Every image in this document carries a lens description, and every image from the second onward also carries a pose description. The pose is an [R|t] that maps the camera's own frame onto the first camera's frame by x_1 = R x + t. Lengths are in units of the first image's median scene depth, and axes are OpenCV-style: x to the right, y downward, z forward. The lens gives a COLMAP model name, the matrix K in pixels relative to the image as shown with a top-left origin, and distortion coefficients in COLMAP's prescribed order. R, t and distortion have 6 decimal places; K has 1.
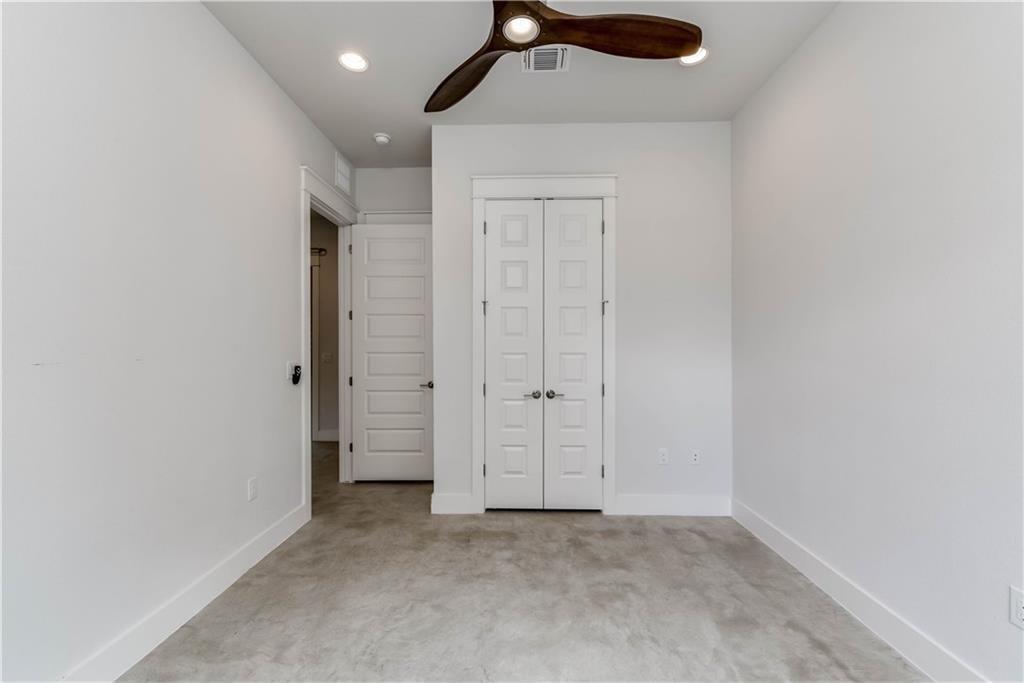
lens RADIAL K [[414.0, 0, 508.4], [0, 414.0, 343.8], [0, 0, 1]] dist [-0.003093, -0.001995]
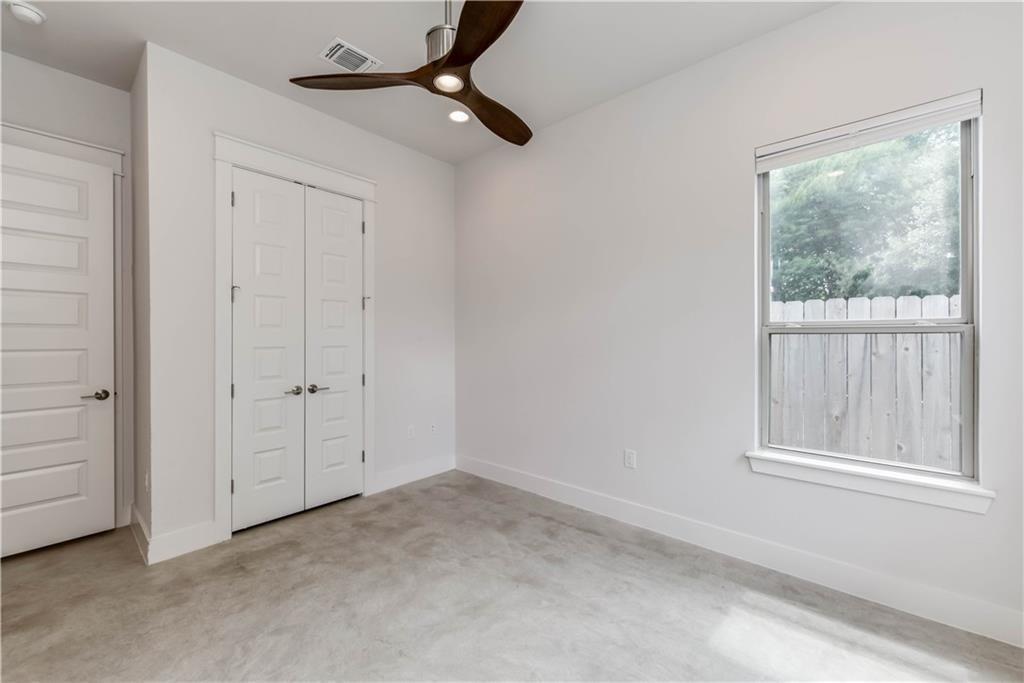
lens RADIAL K [[414.0, 0, 511.0], [0, 414.0, 335.7], [0, 0, 1]] dist [-0.003093, -0.001995]
pose [[0.639795, 0.001723, 0.768544, -0.380709], [-0.000108, 0.999998, -0.002152, -0.000084], [-0.768546, 0.001293, 0.639794, 0.029379]]
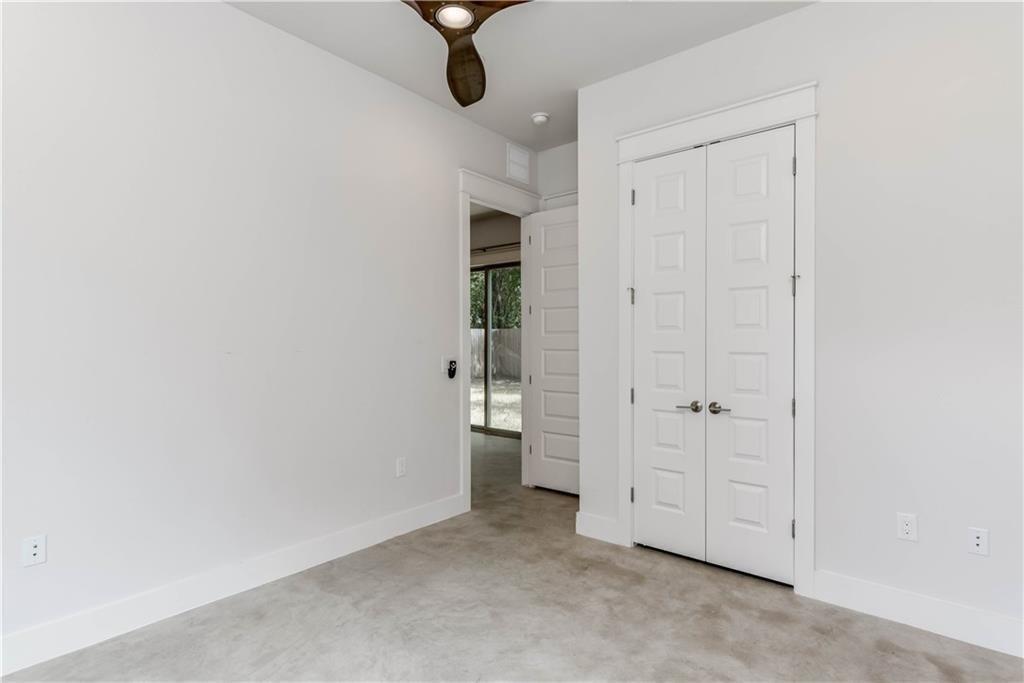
lens RADIAL K [[526.9, 0, 522.7], [0, 526.9, 340.7], [0, 0, 1]] dist [0.016084, -0.004537]
pose [[0.786191, -0.000758, -0.617983, 0.454462], [0.000557, 1.000000, -0.000518, 0.002988], [0.617983, 0.000063, 0.786191, 0.054856]]
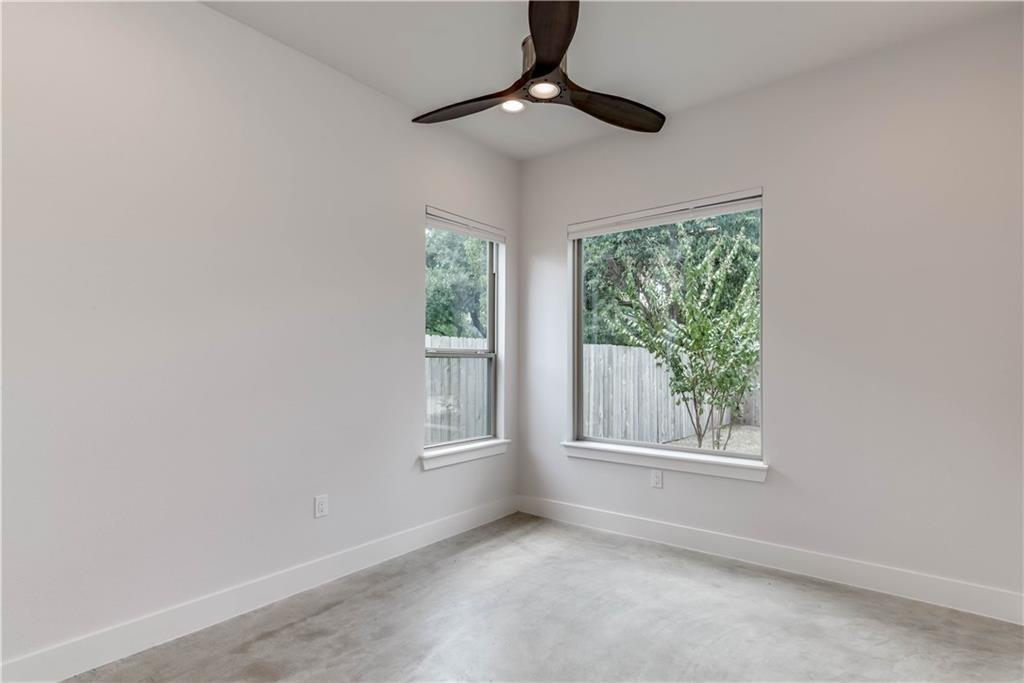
lens RADIAL K [[526.9, 0, 517.7], [0, 526.9, 355.4], [0, 0, 1]] dist [0.016084, -0.004537]
pose [[-0.809171, 0.006552, 0.587537, -0.372681], [-0.000449, 0.999931, -0.011769, 0.005368], [-0.587573, -0.009787, -0.809112, 1.066560]]
